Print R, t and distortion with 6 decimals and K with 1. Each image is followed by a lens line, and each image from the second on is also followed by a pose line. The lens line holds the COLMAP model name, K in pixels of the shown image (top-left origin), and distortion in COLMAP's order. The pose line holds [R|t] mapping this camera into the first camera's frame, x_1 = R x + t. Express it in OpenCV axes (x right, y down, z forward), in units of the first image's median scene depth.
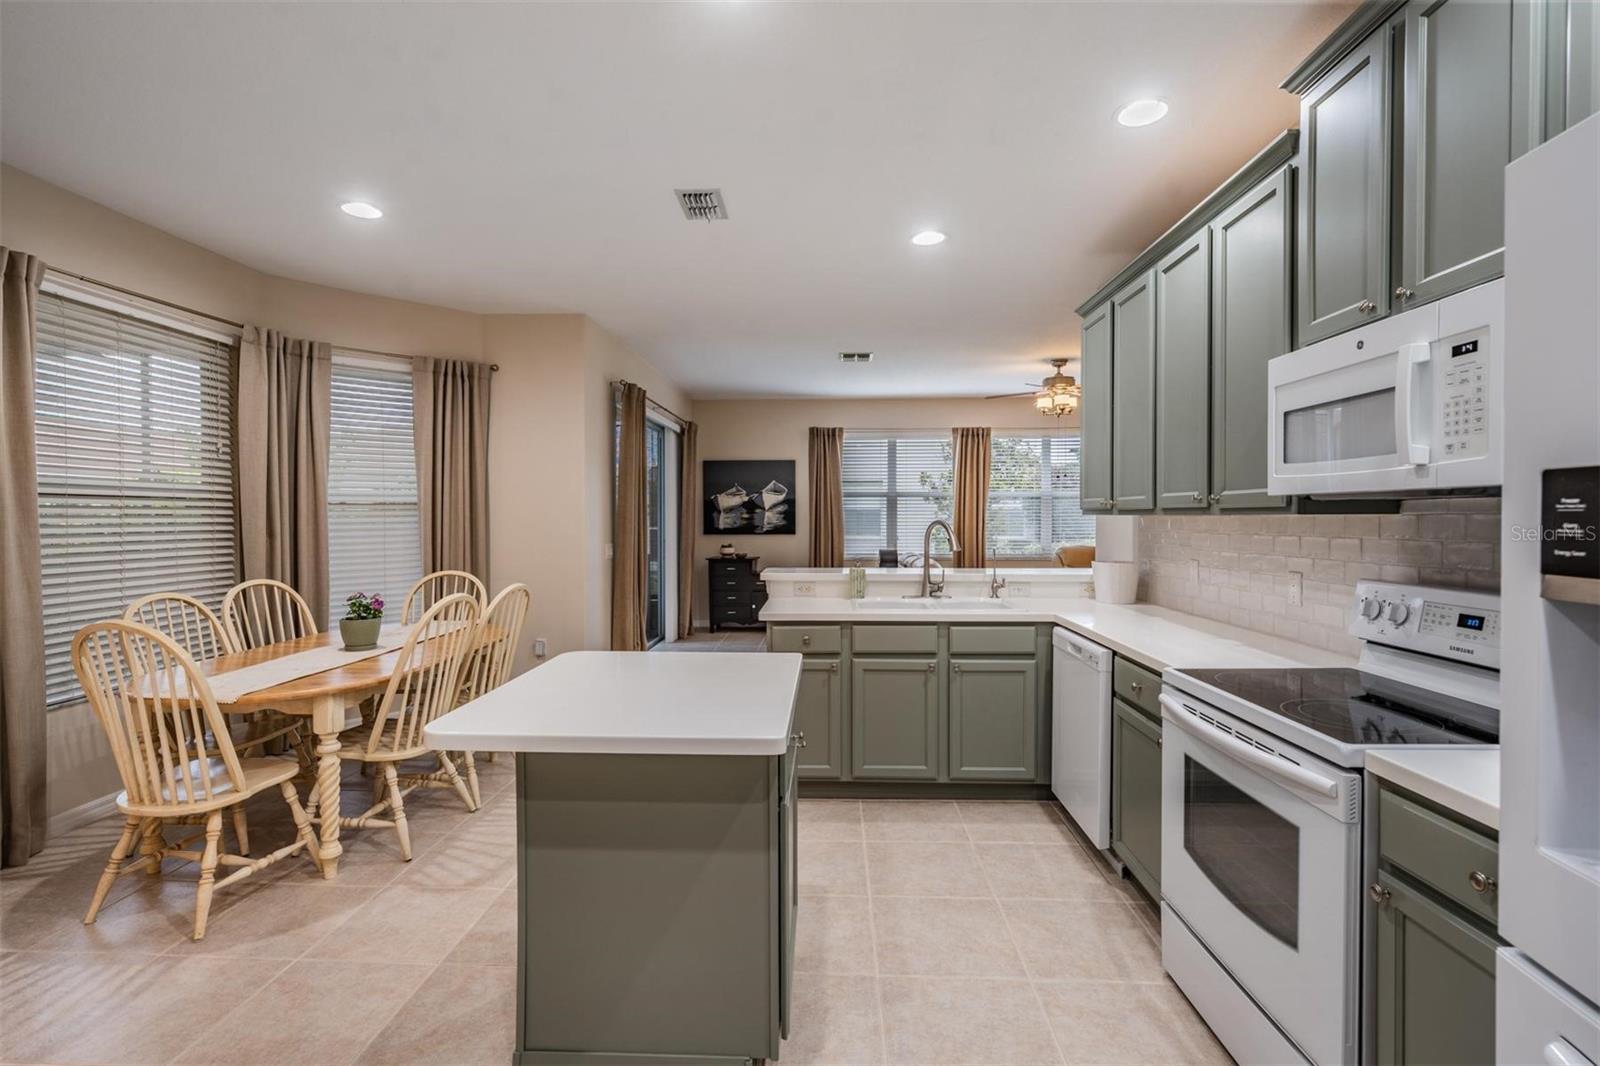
lens RADIAL K [[720.2, 0, 792.9], [0, 720.2, 529.5], [0, 0, 1]] dist [0.001484, -0.000007]
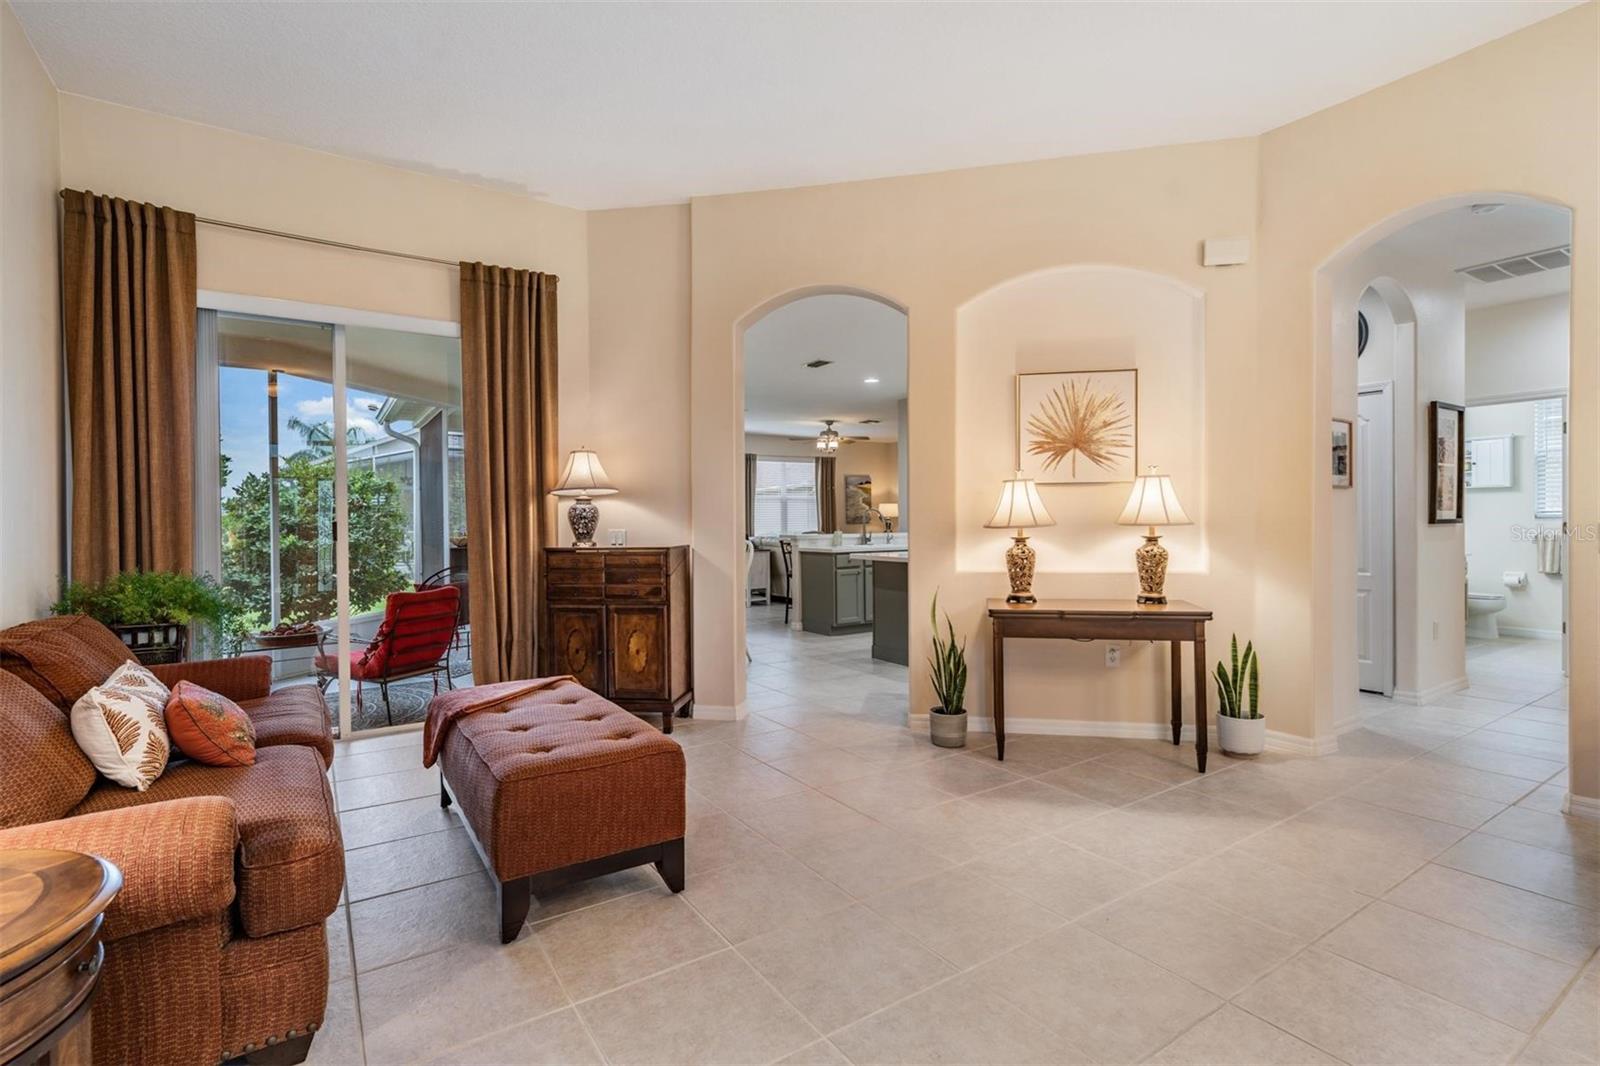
lens RADIAL K [[752.8, 0, 799.8], [0, 752.8, 533.7], [0, 0, 1]] dist [-0.001571, -0.000481]
pose [[0.800400, -0.014376, 0.599293, -1.933472], [0.018681, 0.999825, -0.000966, 0.088254], [-0.599174, 0.011968, 0.800529, -0.996534]]
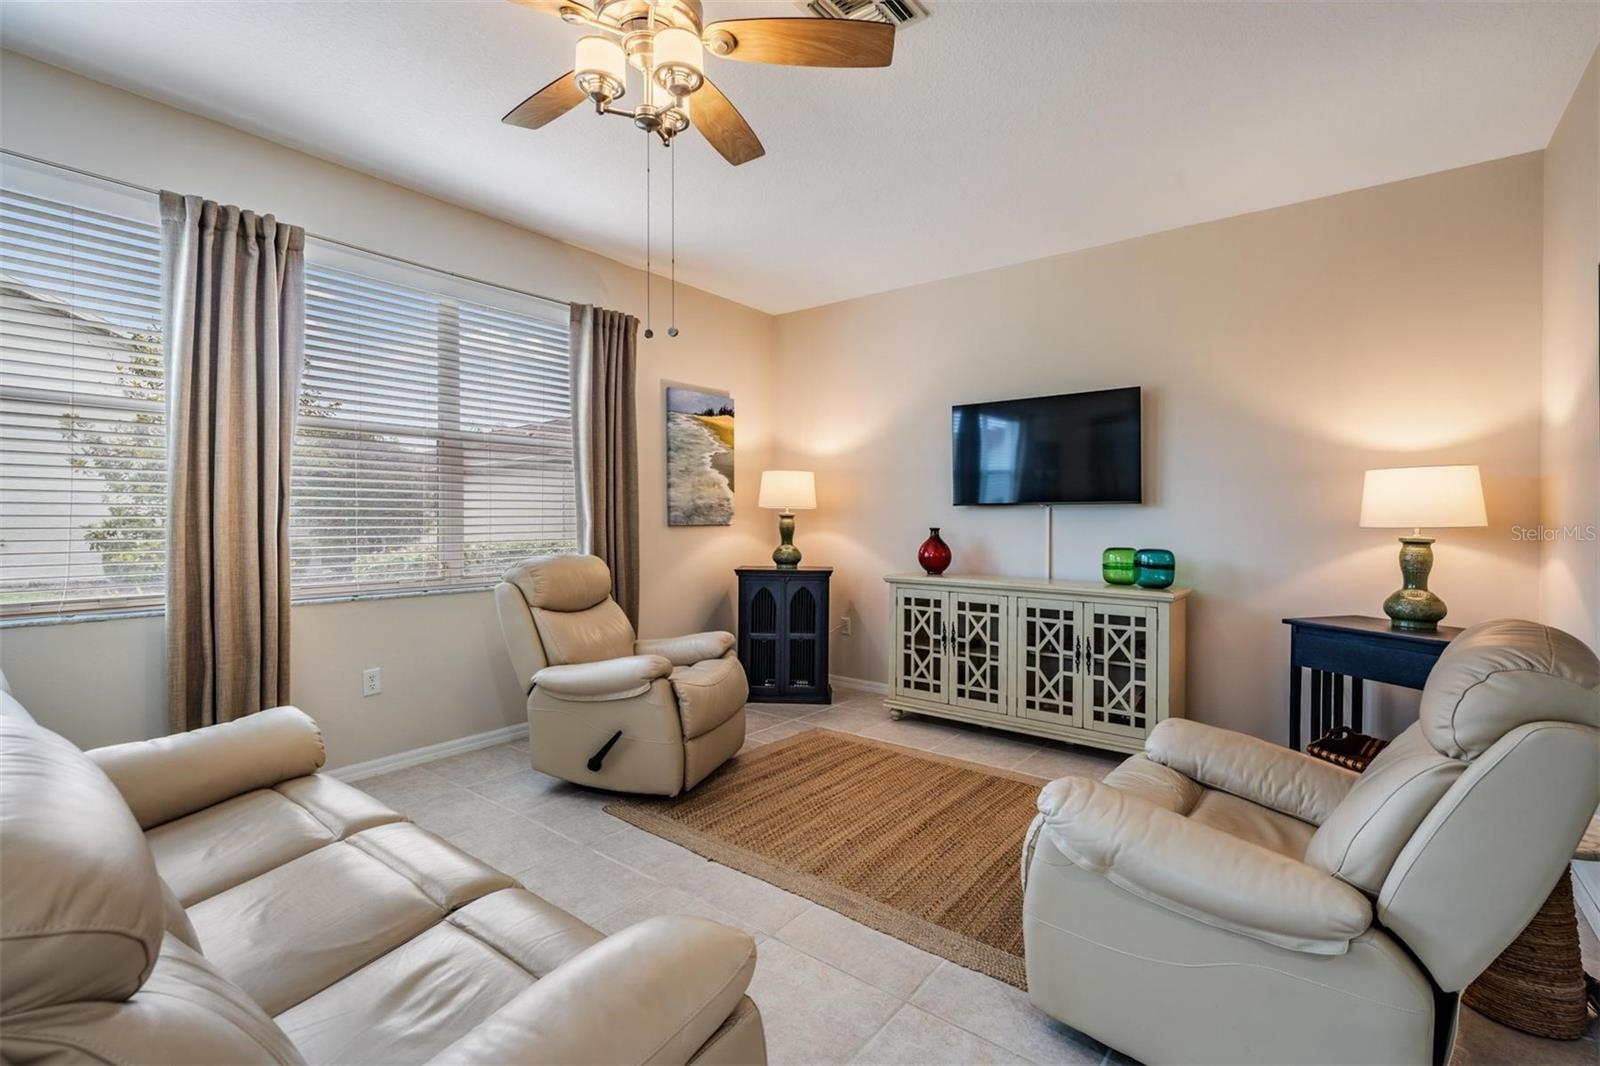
lens RADIAL K [[720.2, 0, 794.9], [0, 720.2, 533.2], [0, 0, 1]] dist [0.001484, -0.000007]
pose [[0.575407, -0.014223, 0.817744, 0.402493], [0.007770, 0.999899, 0.011924, 0.012100], [-0.817831, -0.000507, 0.575459, 1.968448]]
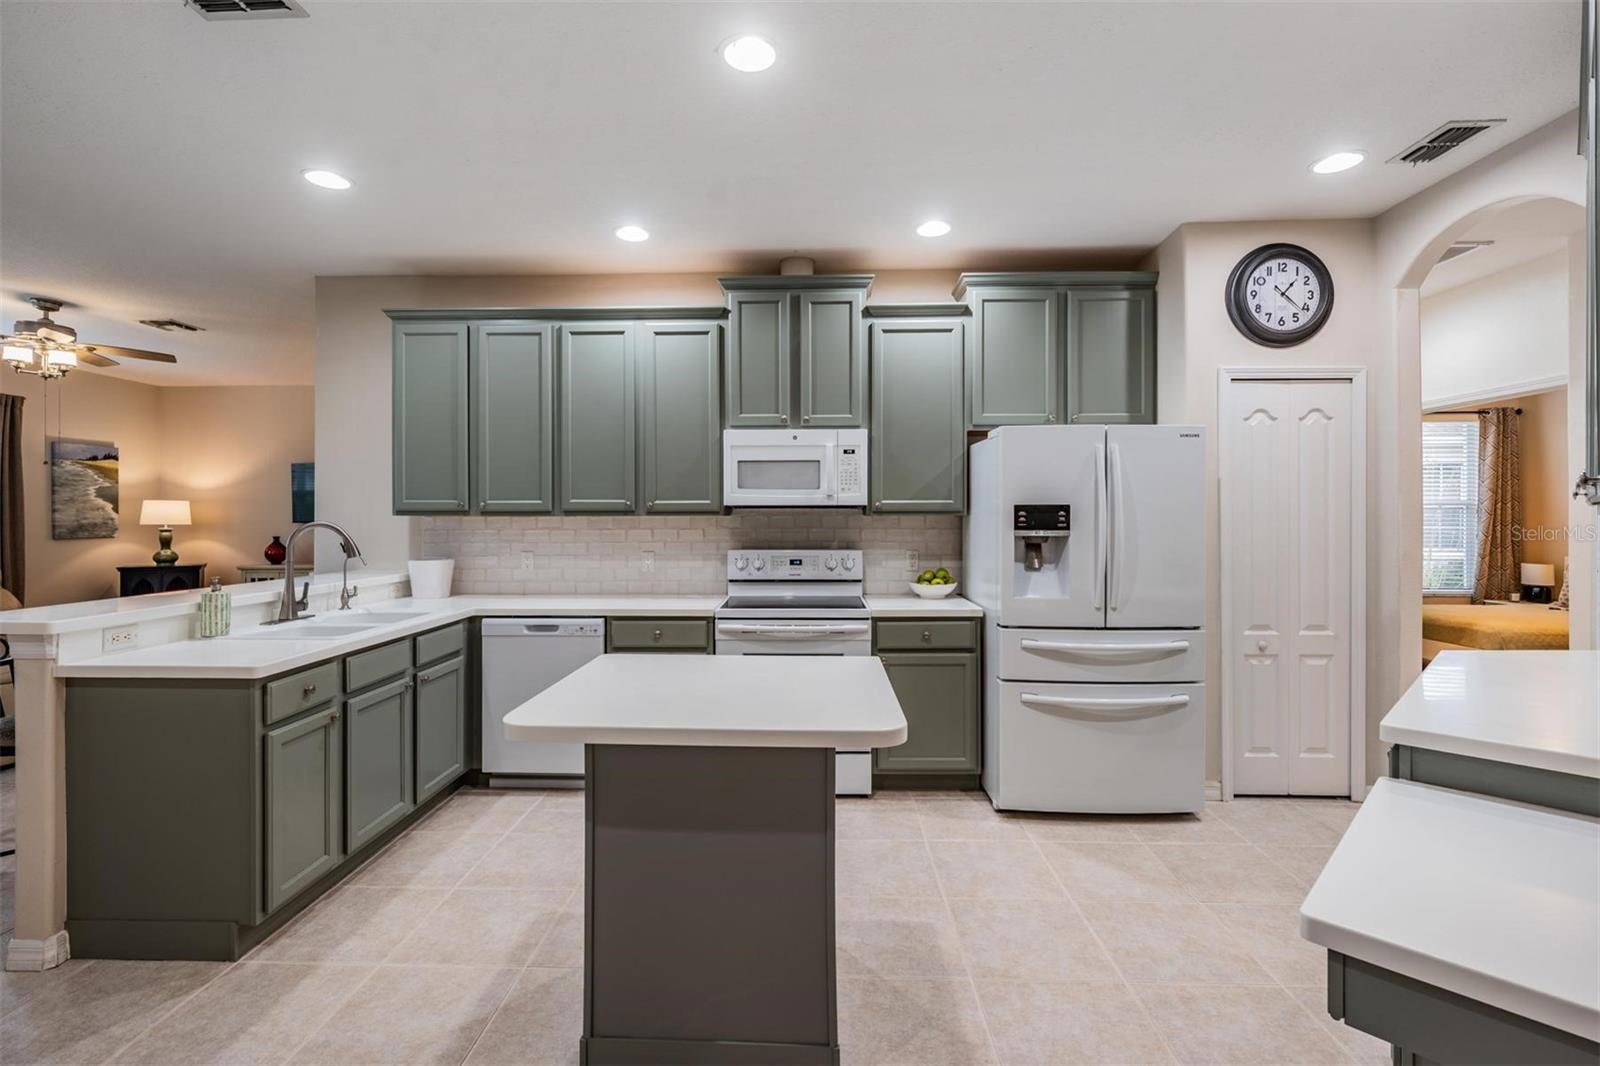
lens RADIAL K [[720.2, 0, 789.5], [0, 720.2, 514.0], [0, 0, 1]] dist [0.001484, -0.000007]
pose [[-0.014100, 0.006681, 0.999878, -0.901740], [0.019481, 0.999790, -0.006406, -0.008595], [-0.999711, 0.019389, -0.014227, 0.687359]]
